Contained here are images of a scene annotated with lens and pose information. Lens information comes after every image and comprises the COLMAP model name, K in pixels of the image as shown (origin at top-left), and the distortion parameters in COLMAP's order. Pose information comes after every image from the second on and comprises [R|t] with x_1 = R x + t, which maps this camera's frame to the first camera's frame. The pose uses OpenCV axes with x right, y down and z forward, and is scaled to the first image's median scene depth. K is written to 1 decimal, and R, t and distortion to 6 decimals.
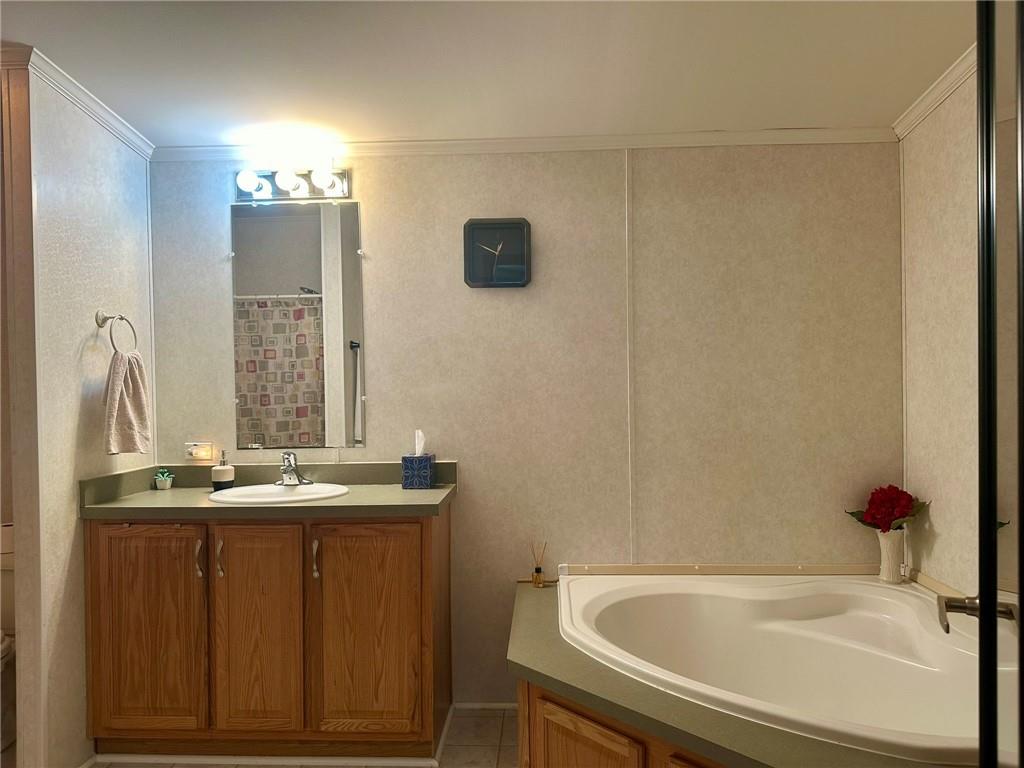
lens RADIAL K [[724.9, 0, 512.0], [0, 724.9, 384.0], [0, 0, 1]] dist [0.051305, 0.001061]
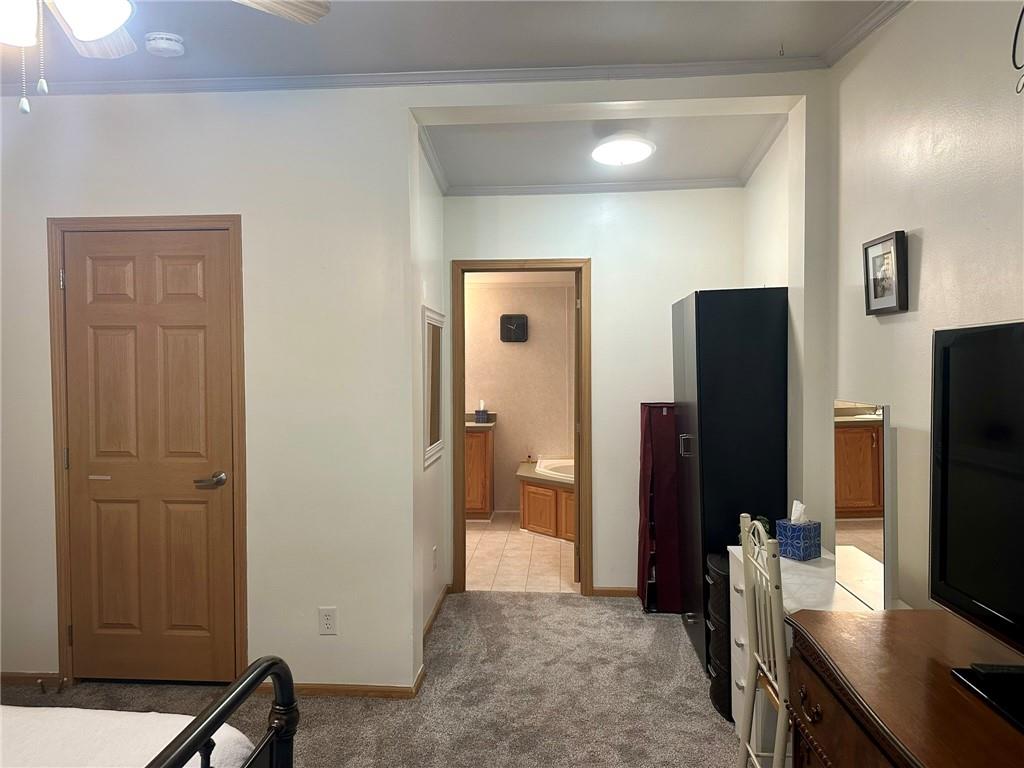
lens RADIAL K [[724.9, 0, 512.0], [0, 724.9, 384.0], [0, 0, 1]] dist [0.051305, 0.001061]
pose [[0.999780, 0.009592, -0.018660, 0.021187], [-0.009220, 0.999759, 0.019927, -0.042109], [0.018847, -0.019751, 0.999627, -1.484012]]
